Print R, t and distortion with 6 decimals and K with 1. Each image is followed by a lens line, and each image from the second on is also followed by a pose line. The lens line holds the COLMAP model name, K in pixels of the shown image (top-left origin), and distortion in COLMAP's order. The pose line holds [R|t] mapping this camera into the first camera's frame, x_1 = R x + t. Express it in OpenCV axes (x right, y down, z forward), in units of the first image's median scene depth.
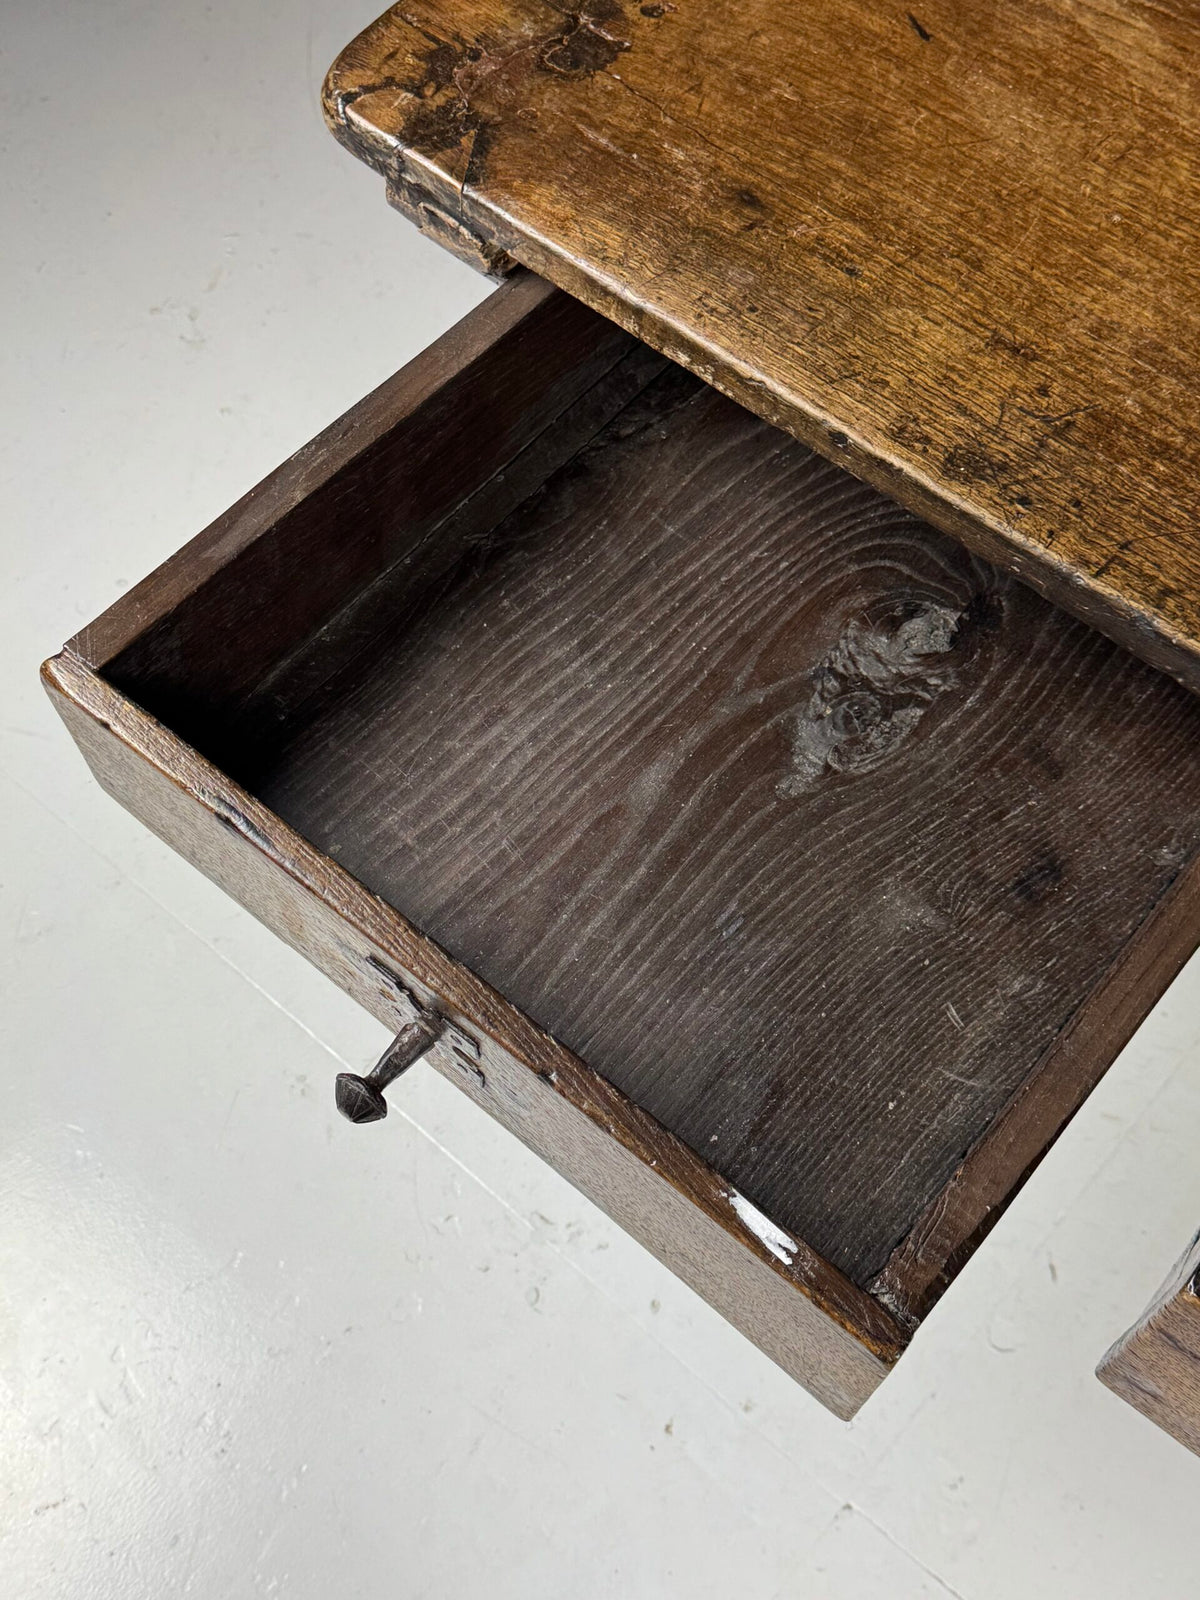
lens RADIAL K [[1840.4, 0, 593.4], [0, 1840.4, 794.5], [0, 0, 1]] dist [0.221360, -0.570512]
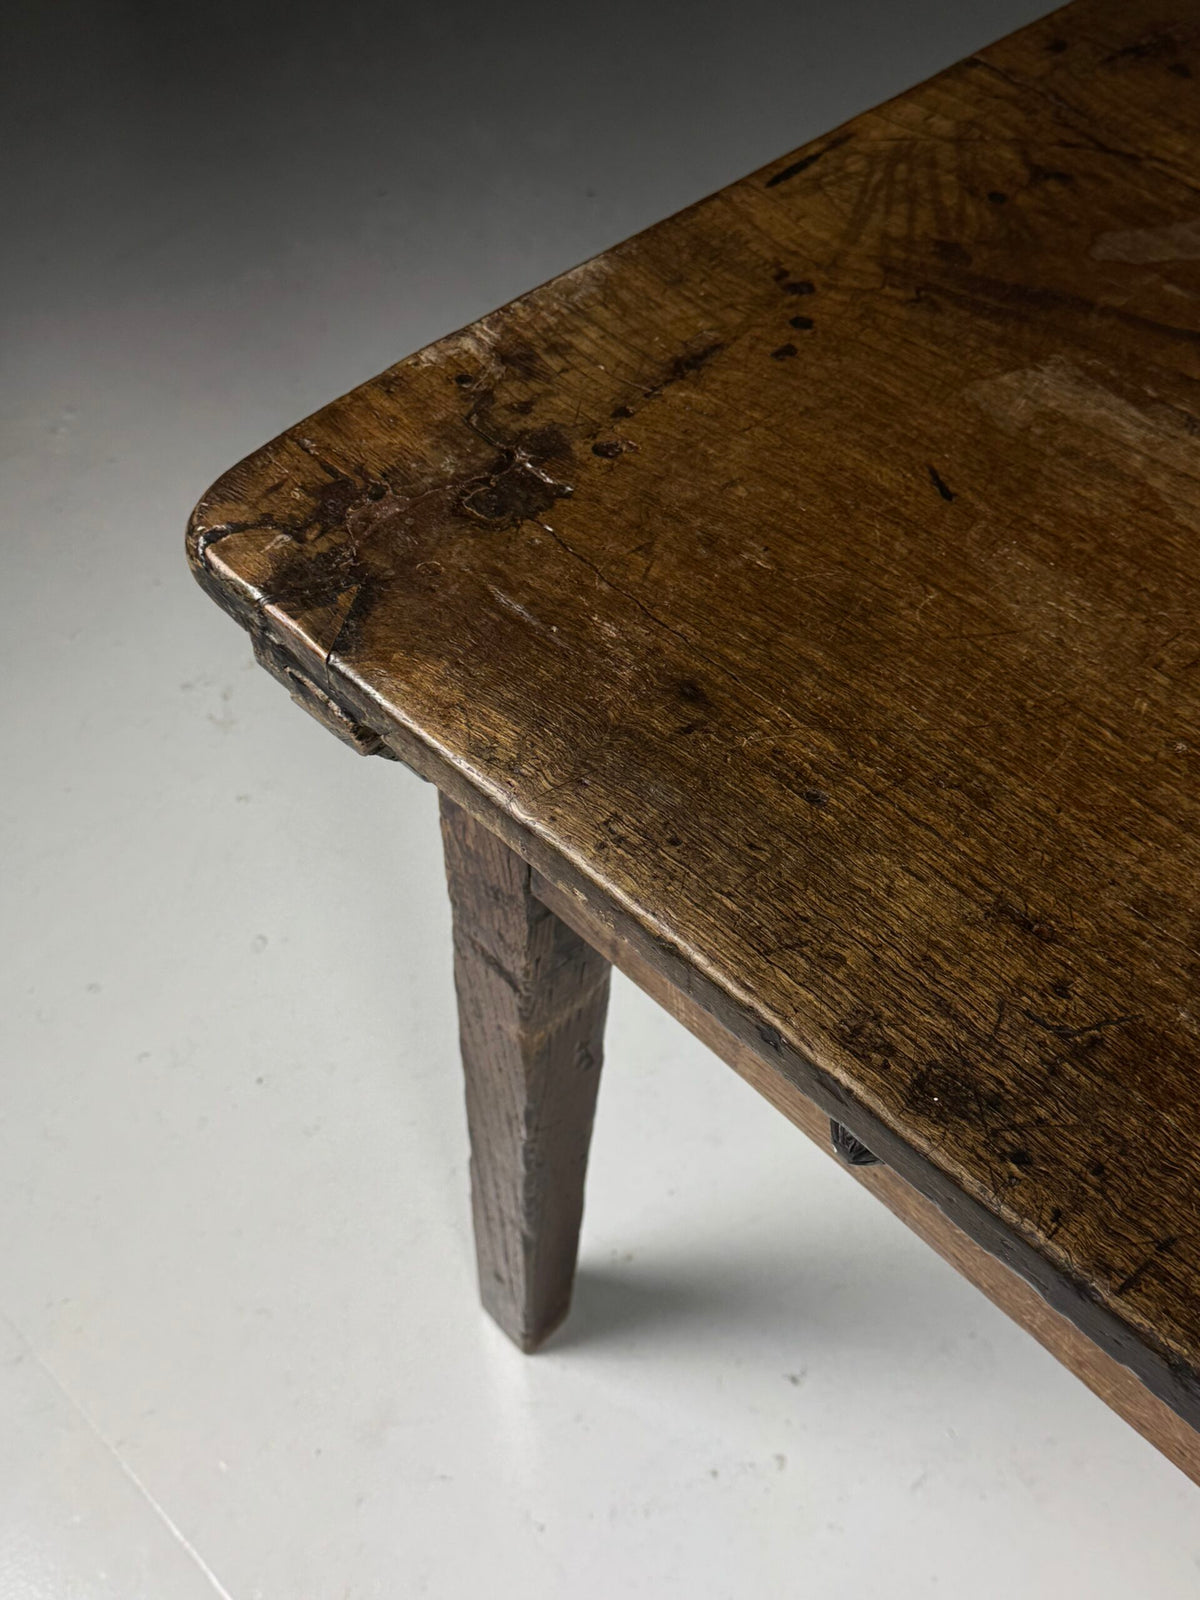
lens RADIAL K [[1845.8, 0, 607.1], [0, 1845.8, 804.2], [0, 0, 1]] dist [0.200130, -0.533558]
pose [[0.994541, 0.062311, -0.083701, 0.115263], [-0.075152, 0.984208, -0.160273, -0.147973], [0.072393, 0.165689, 0.983517, 0.254840]]
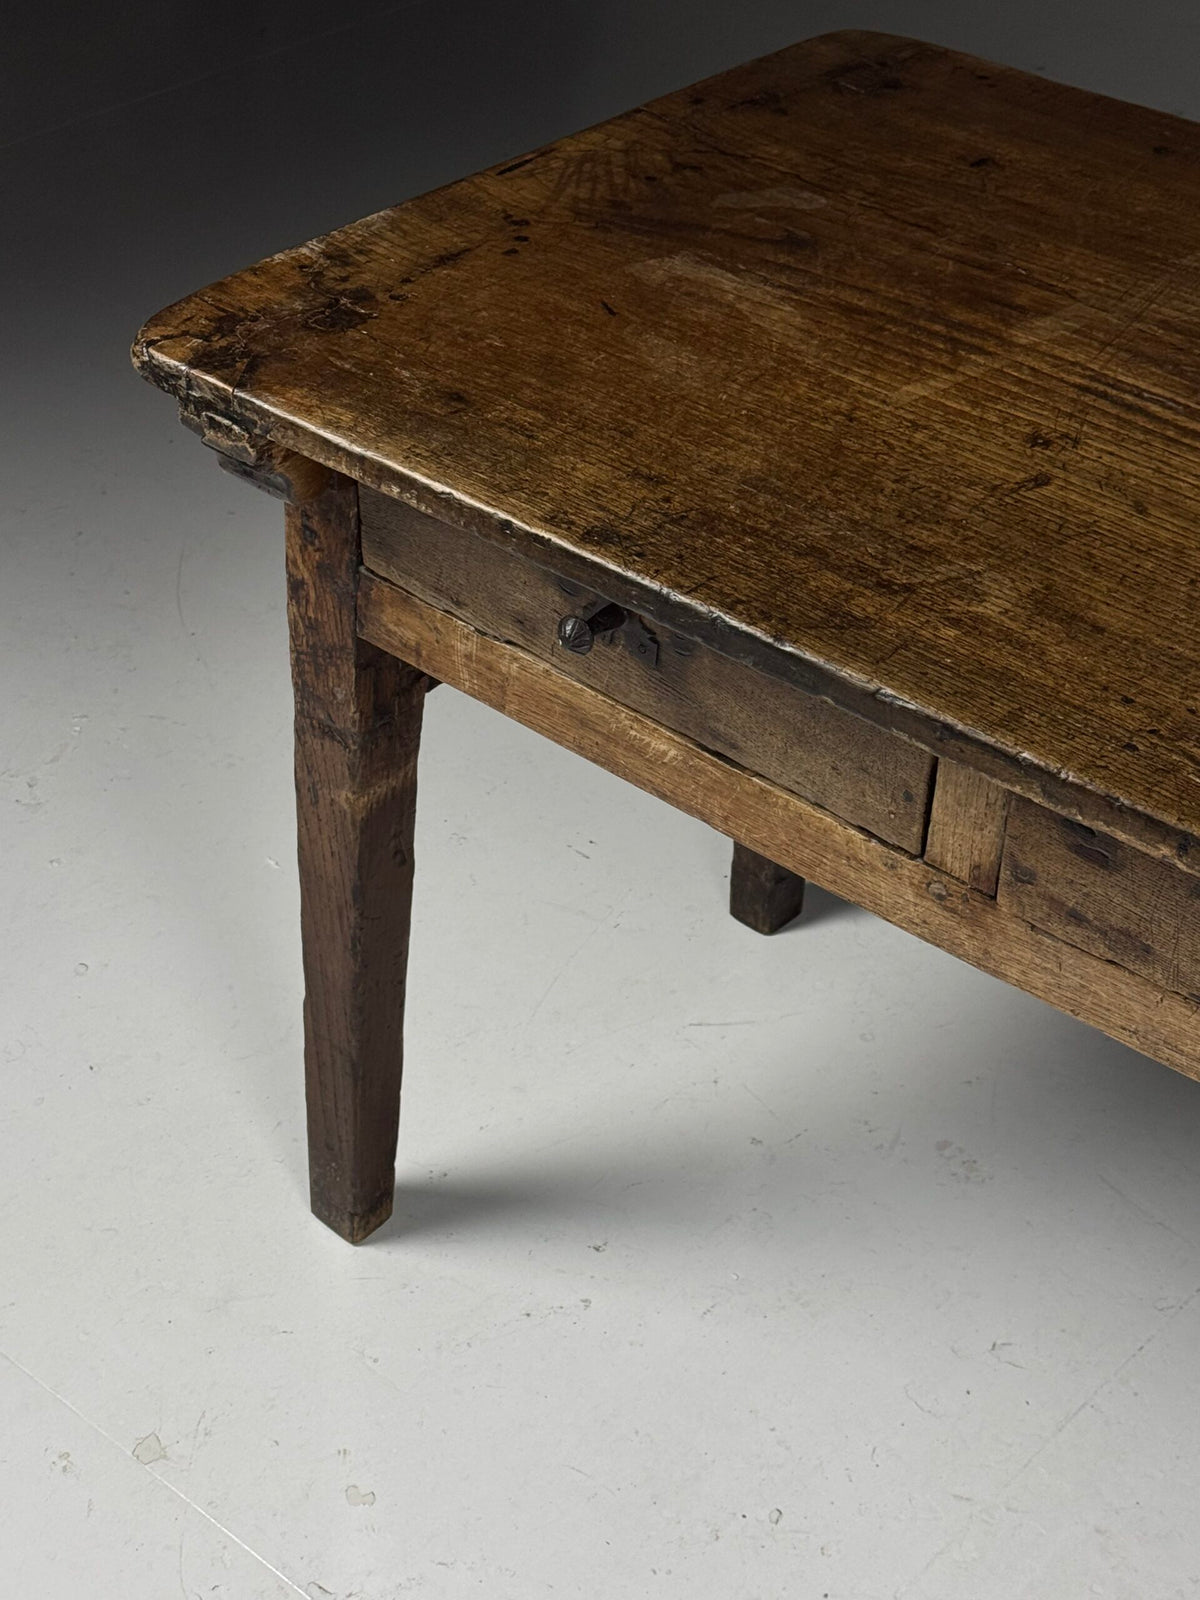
lens RADIAL K [[2766.6, 0, 600.0], [0, 2766.6, 800.0], [0, 0, 1]] dist [0.150971, -0.010121]
pose [[0.999874, -0.000975, -0.015826, 0.210871], [-0.005522, 0.914222, -0.405176, 0.702260], [0.014864, 0.405213, 0.914102, -0.622323]]
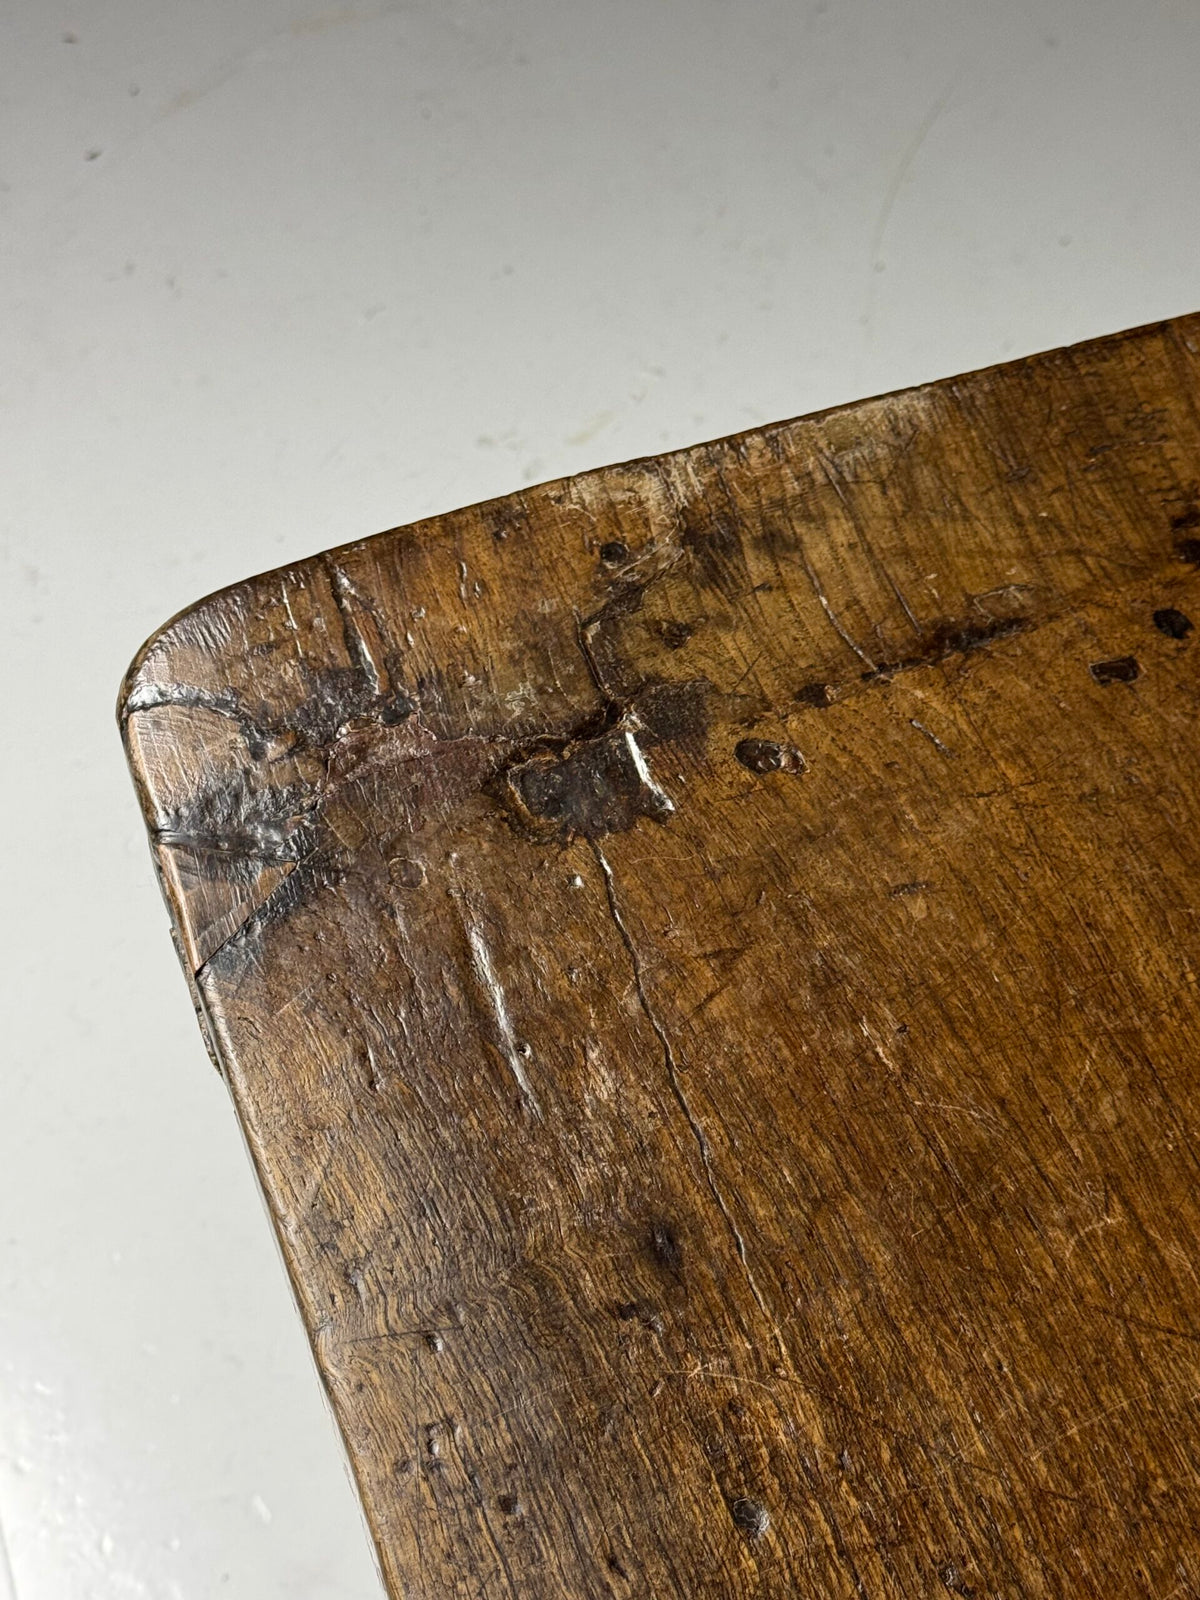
lens RADIAL K [[2550.8, 0, 612.3], [0, 2550.8, 820.0], [0, 0, 1]] dist [0.147554, -0.043407]
pose [[0.865804, 0.425002, -0.264114, 0.202453], [-0.424563, 0.903289, 0.061760, -0.456470], [0.264819, 0.058661, 0.962512, 0.337050]]
